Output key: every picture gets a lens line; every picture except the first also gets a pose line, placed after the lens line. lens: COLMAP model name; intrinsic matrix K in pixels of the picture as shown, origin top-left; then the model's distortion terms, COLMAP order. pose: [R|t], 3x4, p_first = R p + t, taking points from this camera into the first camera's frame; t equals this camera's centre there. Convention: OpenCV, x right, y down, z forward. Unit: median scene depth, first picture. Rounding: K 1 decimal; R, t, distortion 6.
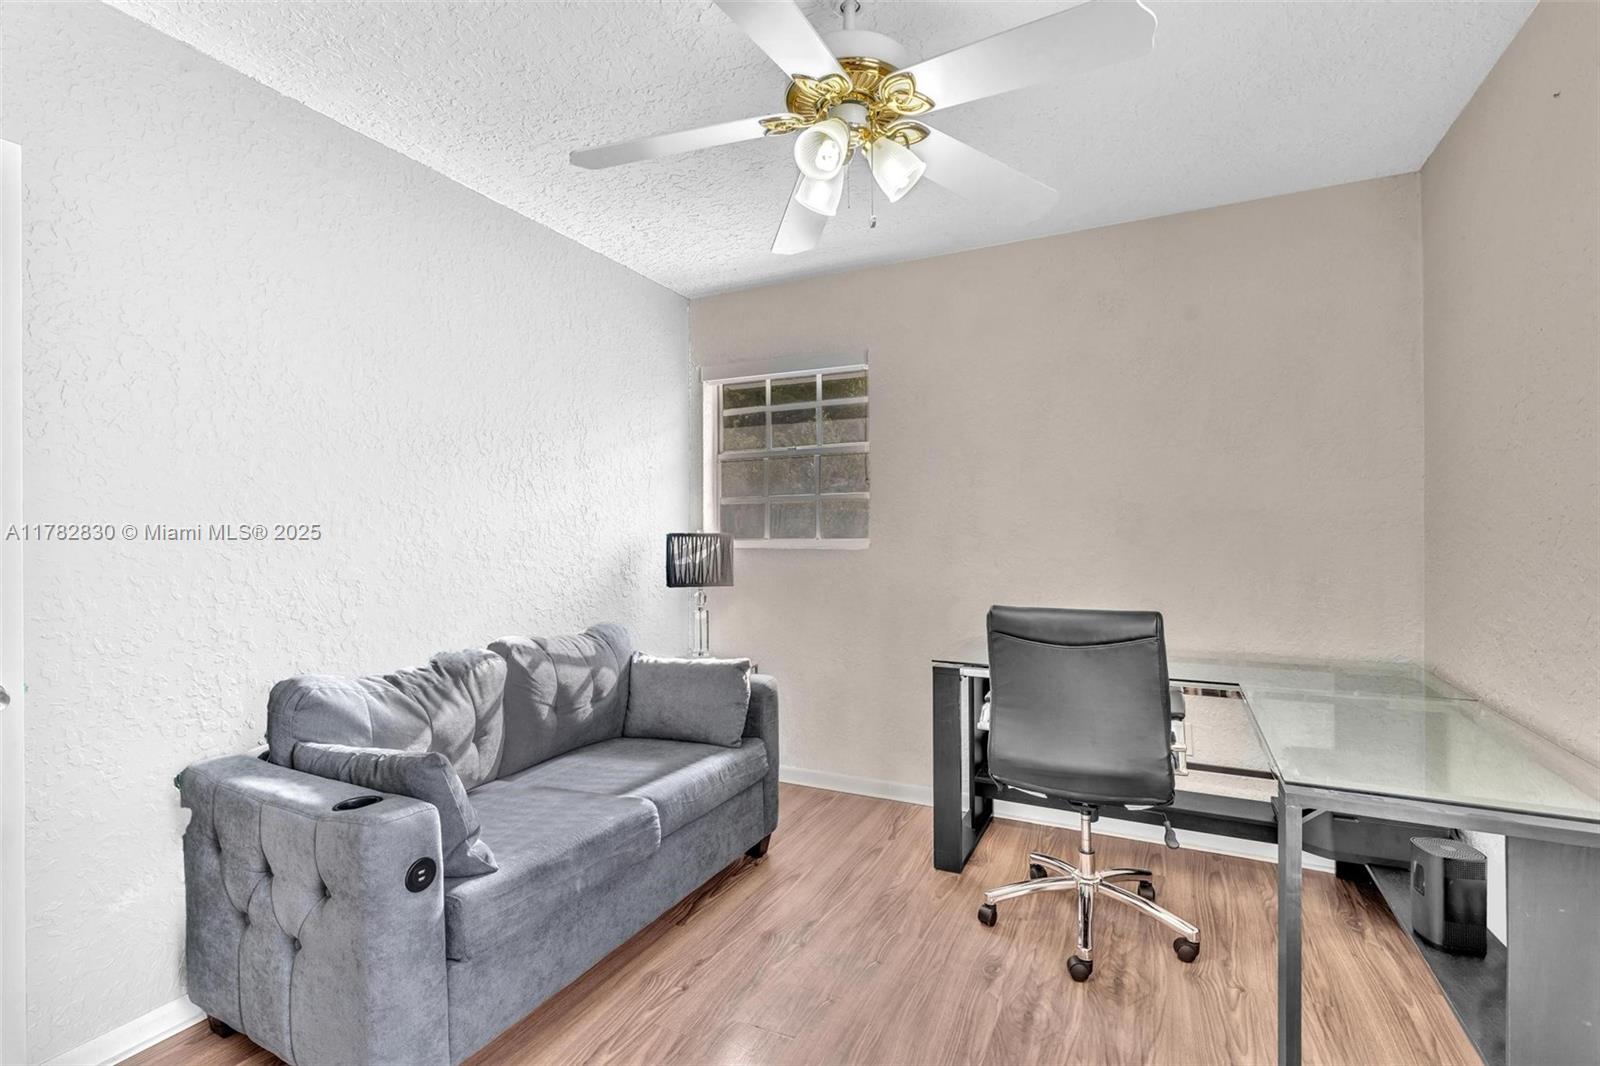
lens RADIAL K [[733.6, 0, 797.6], [0, 733.6, 521.2], [0, 0, 1]] dist [-0.002003, -0.000315]
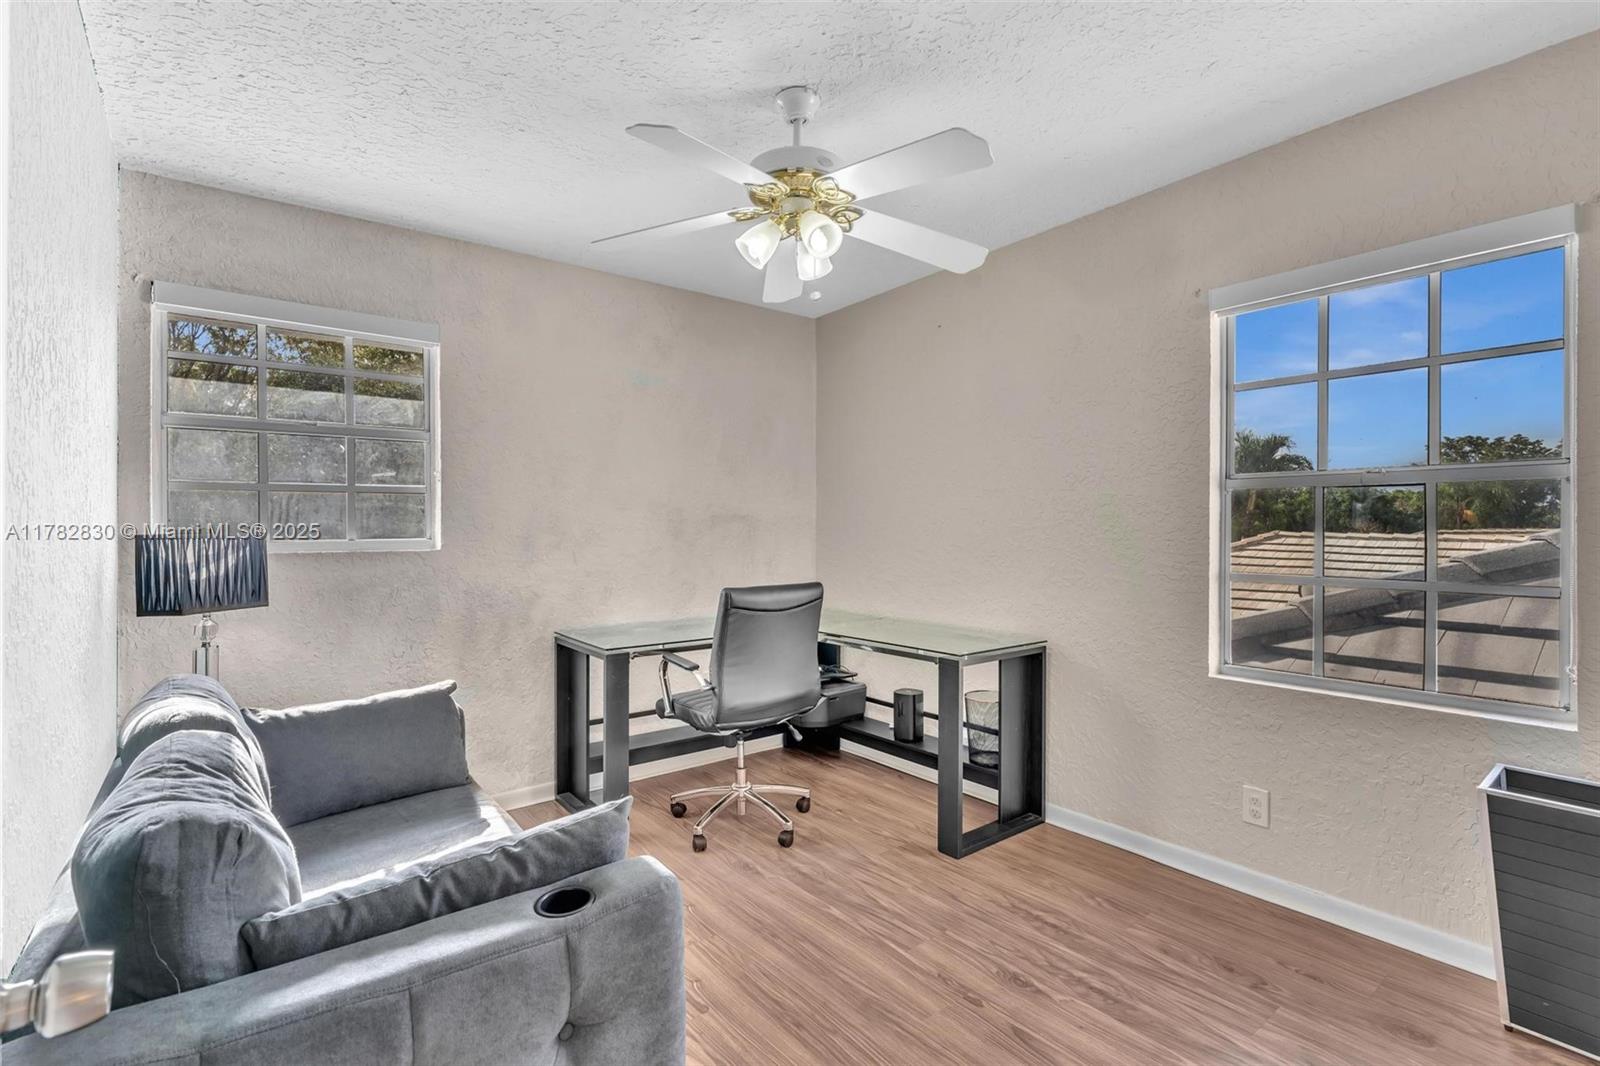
lens RADIAL K [[733.6, 0, 803.4], [0, 733.6, 536.2], [0, 0, 1]] dist [-0.002003, -0.000315]
pose [[0.427517, -0.003310, 0.904001, -0.658003], [-0.010346, 0.999910, 0.008554, 0.011463], [-0.903948, -0.013009, 0.427444, 0.280552]]
